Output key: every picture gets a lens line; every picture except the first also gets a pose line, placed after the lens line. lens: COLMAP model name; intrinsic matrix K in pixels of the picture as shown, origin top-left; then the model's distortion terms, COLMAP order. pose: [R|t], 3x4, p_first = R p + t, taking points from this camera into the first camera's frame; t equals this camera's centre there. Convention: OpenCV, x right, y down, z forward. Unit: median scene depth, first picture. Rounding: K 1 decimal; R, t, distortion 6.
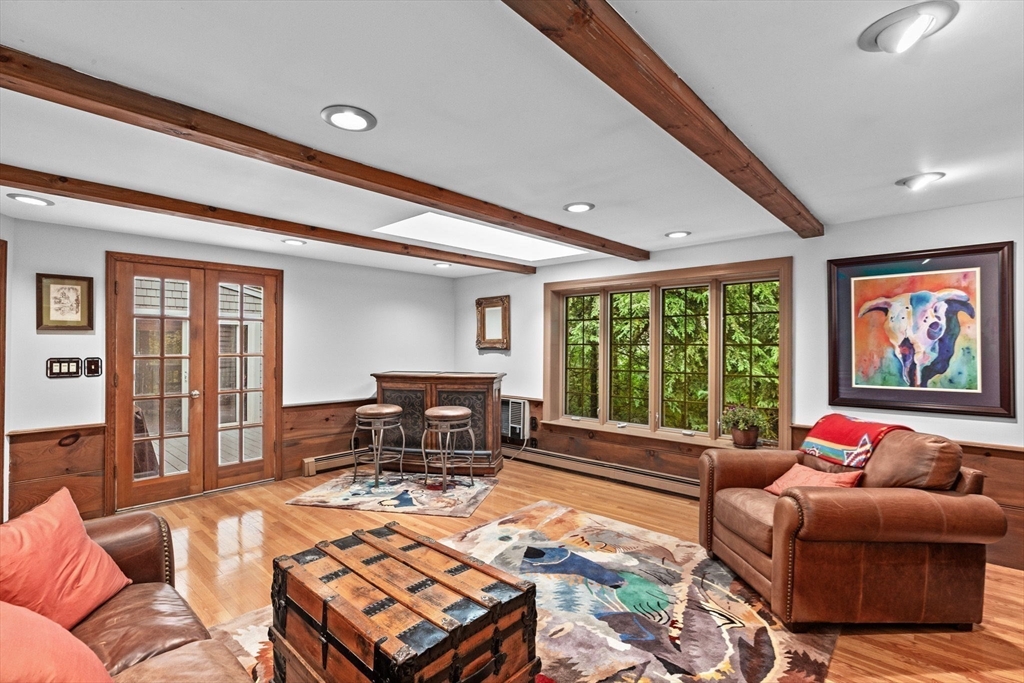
lens RADIAL K [[461.0, 0, 513.2], [0, 461.0, 339.7], [0, 0, 1]] dist [-0.001743, 0.001988]
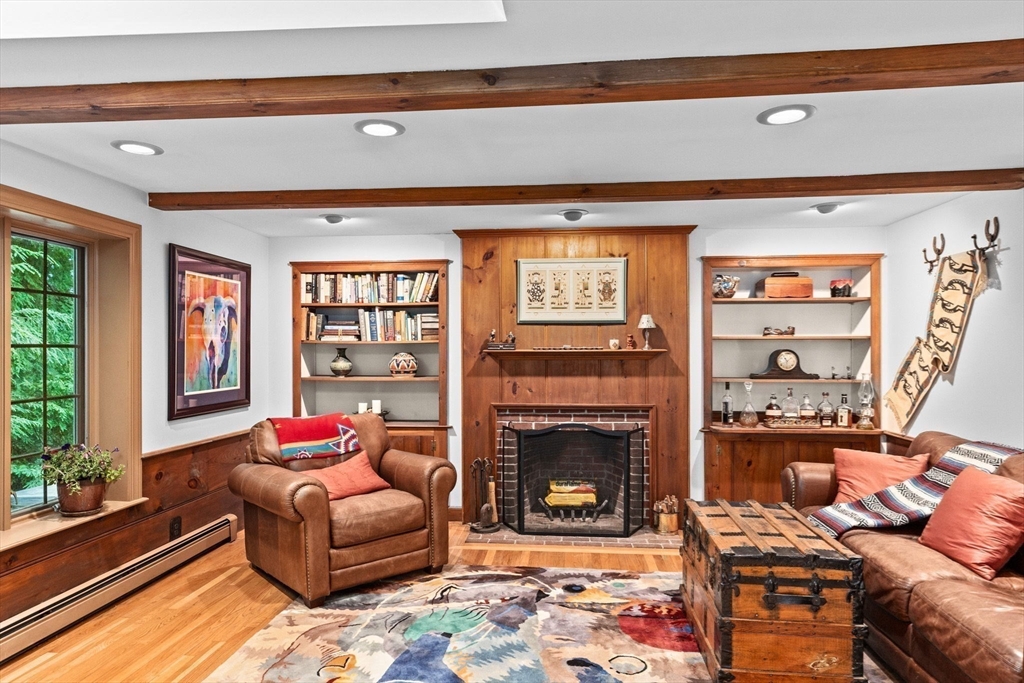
lens RADIAL K [[596.2, 0, 512.8], [0, 596.2, 351.5], [0, 0, 1]] dist [0.001923, 0.000313]
pose [[-0.585239, -0.004457, 0.810848, -0.609315], [-0.011095, 0.999935, -0.002511, 0.016814], [-0.810785, -0.010466, -0.585251, 1.293524]]
